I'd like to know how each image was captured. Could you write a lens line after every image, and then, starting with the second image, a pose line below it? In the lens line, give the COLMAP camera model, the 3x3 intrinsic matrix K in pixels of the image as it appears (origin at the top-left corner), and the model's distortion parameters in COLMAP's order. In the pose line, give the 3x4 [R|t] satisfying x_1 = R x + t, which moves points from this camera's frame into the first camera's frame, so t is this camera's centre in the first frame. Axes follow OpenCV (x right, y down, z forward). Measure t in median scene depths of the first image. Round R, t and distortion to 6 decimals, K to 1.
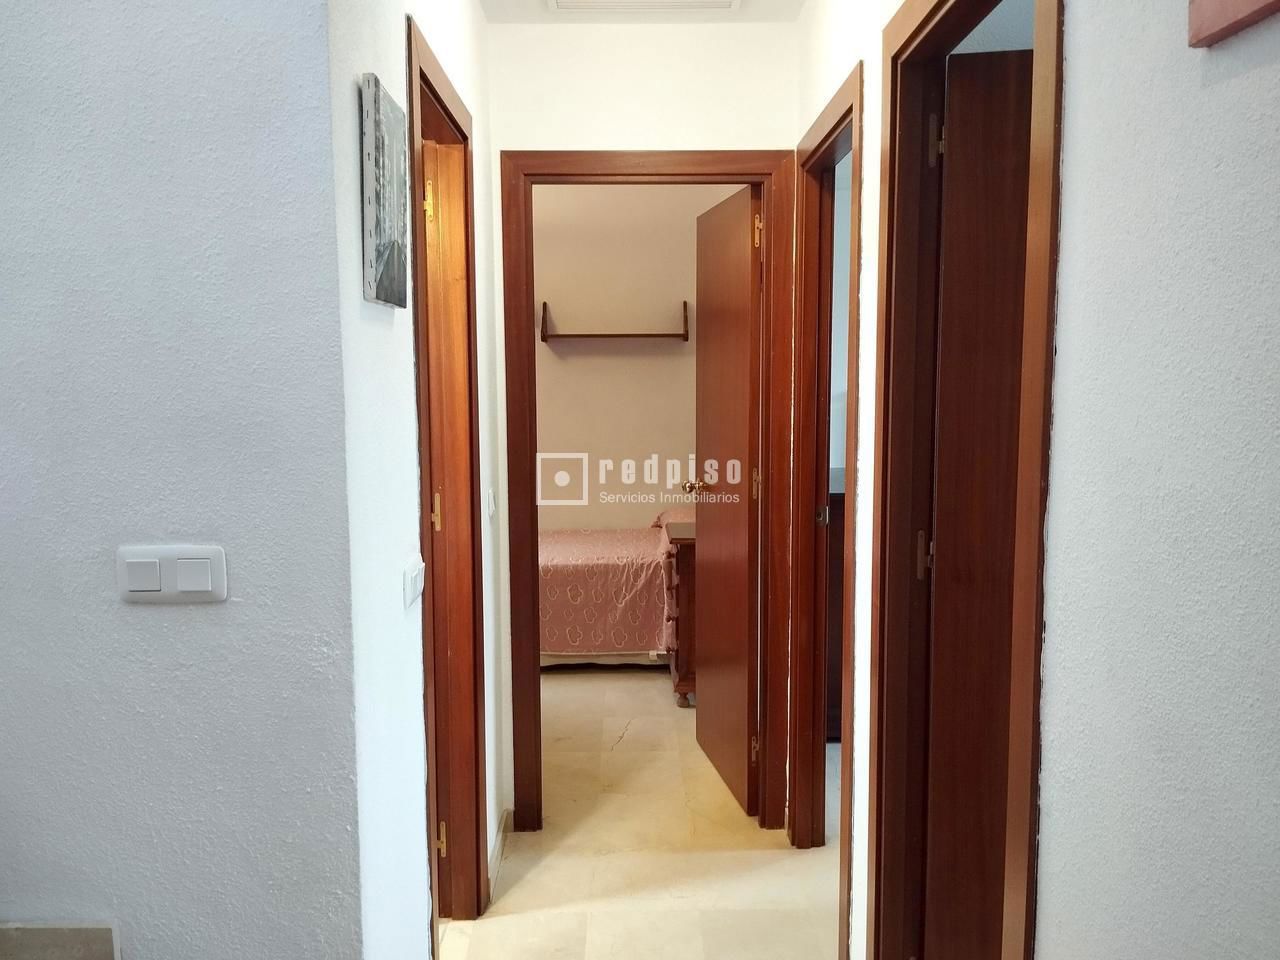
lens RADIAL K [[1044.3, 0, 640.0], [0, 1044.3, 480.0], [0, 0, 1]] dist [0.054674, -0.094048]
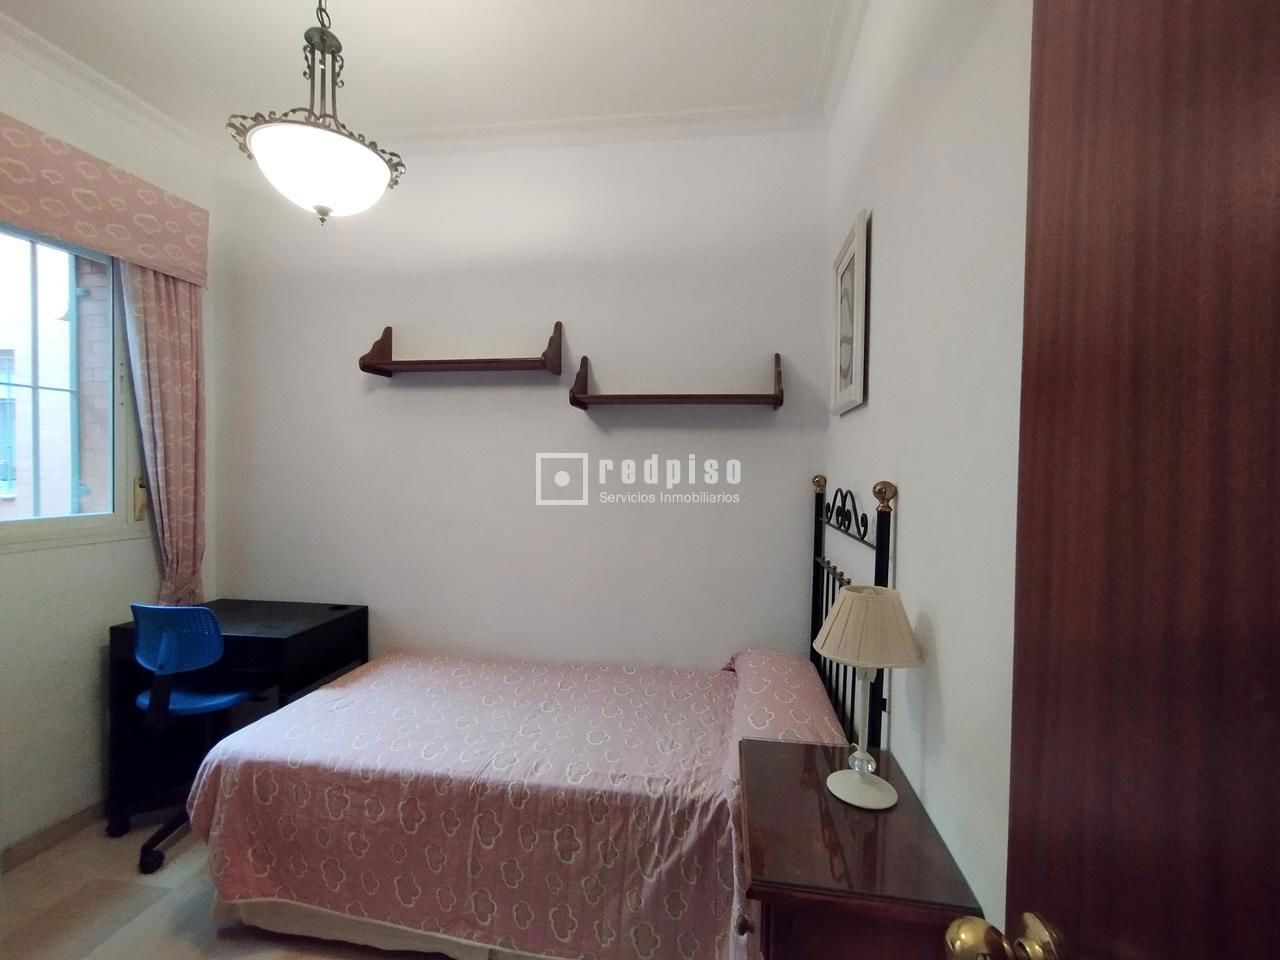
lens RADIAL K [[611.1, 0, 643.1], [0, 611.1, 478.5], [0, 0, 1]] dist [0.003559, 0.000428]
pose [[0.988754, 0.022972, -0.147773, 0.019128], [-0.036120, 0.995560, -0.086918, -0.053923], [0.145121, 0.091278, 0.985195, 0.676456]]
